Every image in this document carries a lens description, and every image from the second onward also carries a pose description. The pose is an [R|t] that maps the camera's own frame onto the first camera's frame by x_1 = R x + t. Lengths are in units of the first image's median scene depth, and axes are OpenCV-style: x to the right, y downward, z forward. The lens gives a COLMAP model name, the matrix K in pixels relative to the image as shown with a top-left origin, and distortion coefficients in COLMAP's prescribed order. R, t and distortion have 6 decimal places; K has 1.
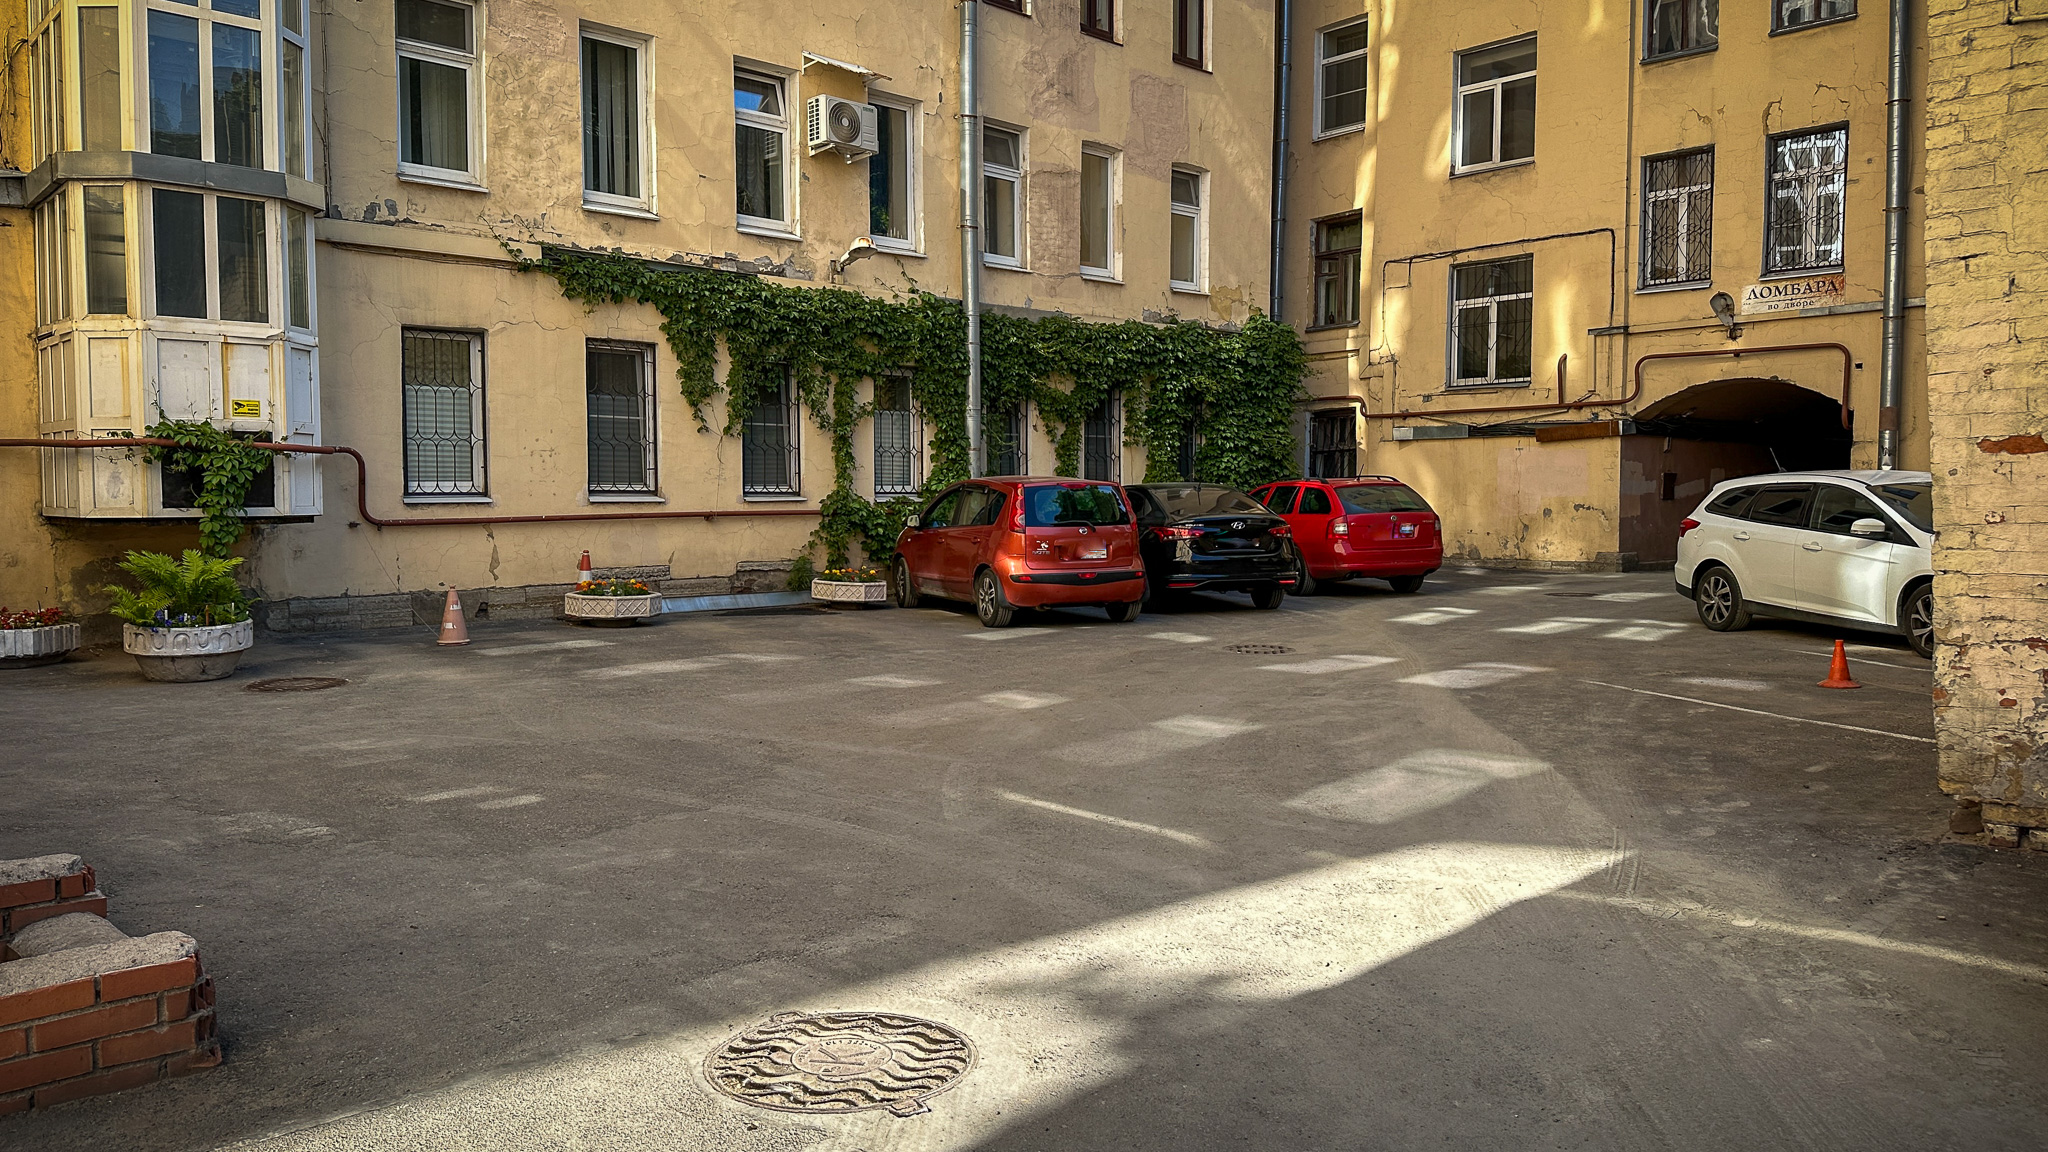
lens RADIAL K [[1451.2, 0, 1024.0], [0, 1451.2, 576.0], [0, 0, 1]] dist [0.074598, -0.132533]
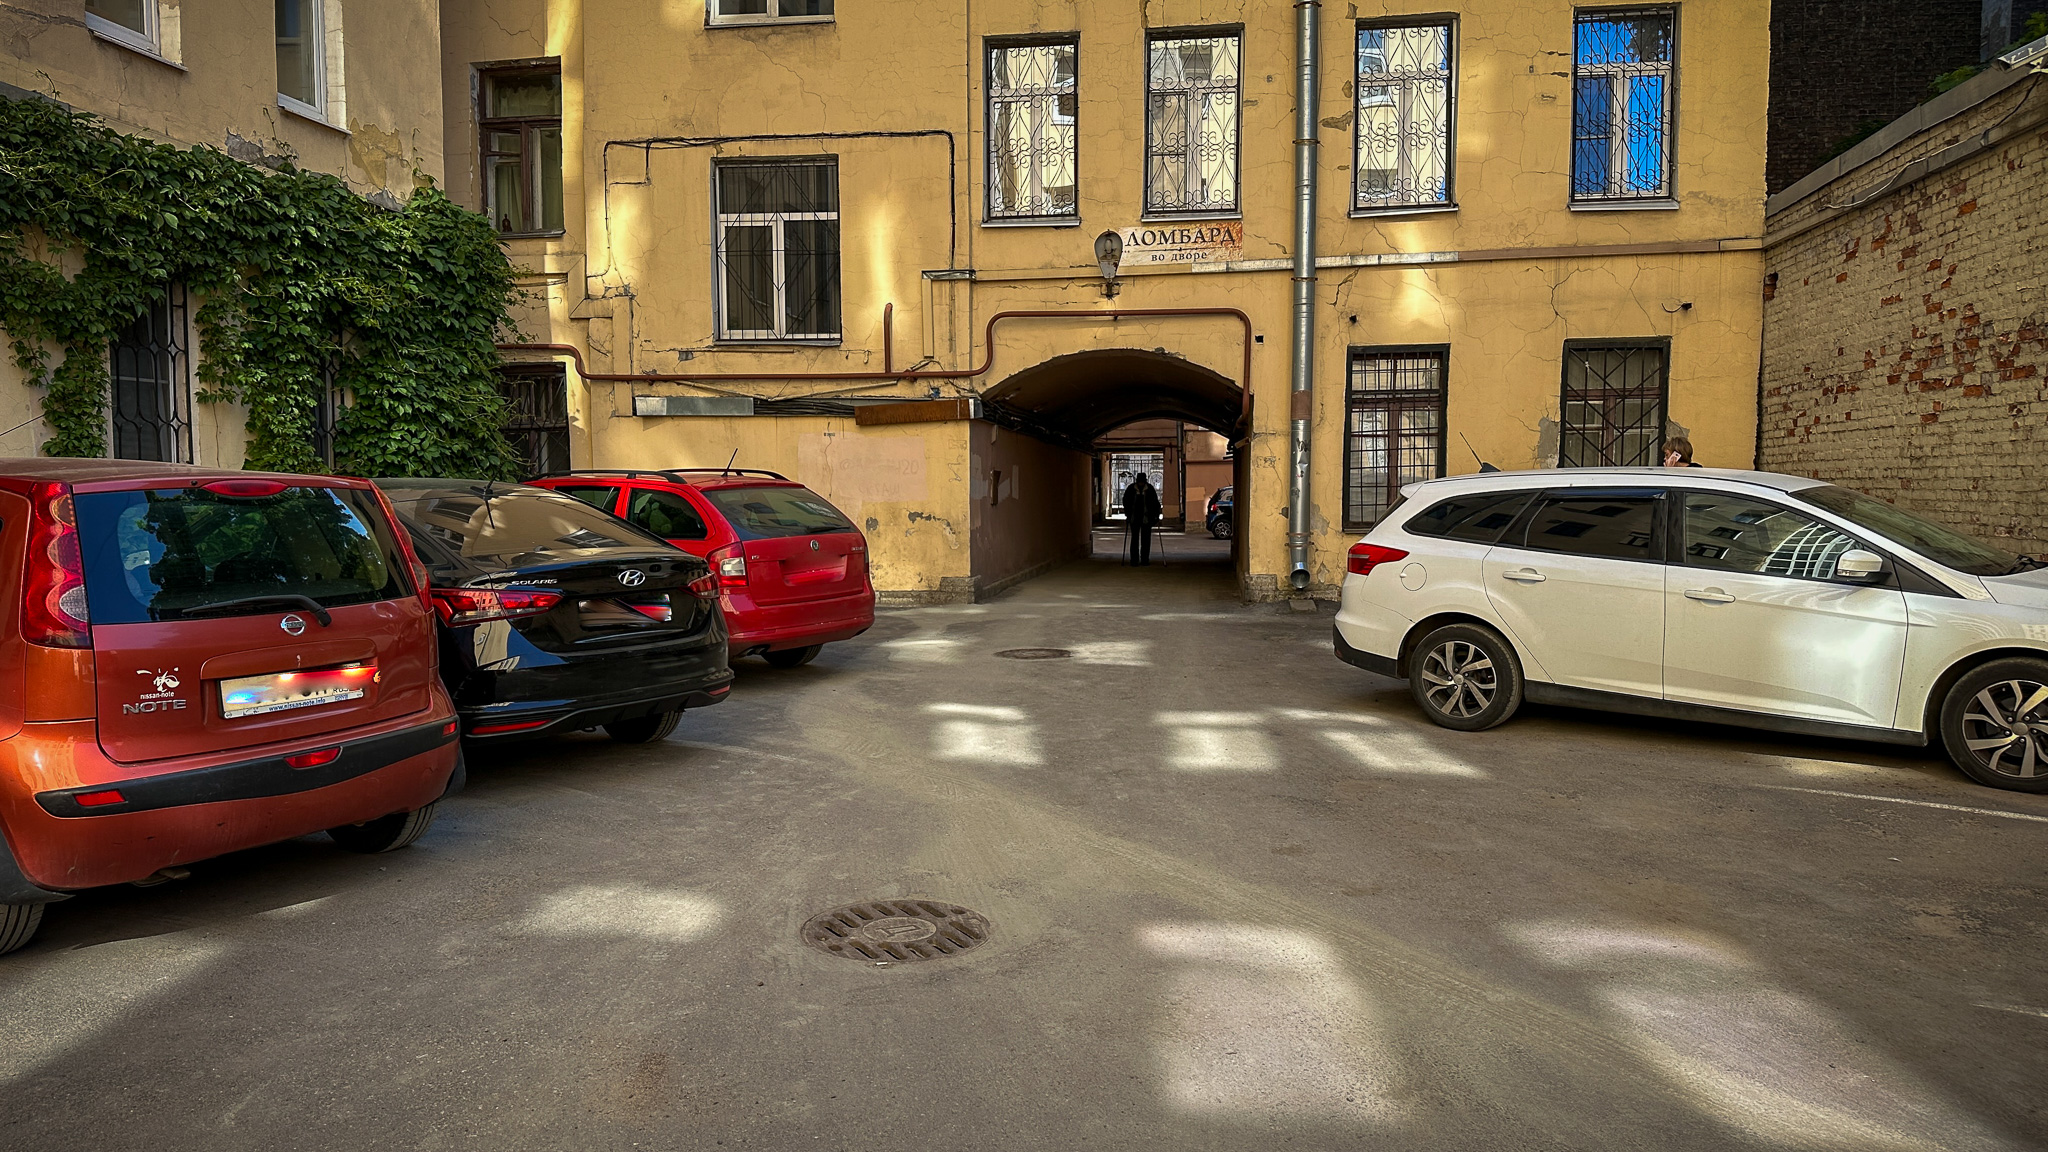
lens RADIAL K [[1511.9, 0, 1105.1], [0, 1511.9, 584.4], [0, 0, 1]] dist [0.125574, -0.162916]
pose [[0.778865, -0.038513, 0.626008, -0.020907], [0.035243, 0.999223, 0.017624, -0.023835], [-0.626201, 0.008336, 0.779617, 0.363788]]
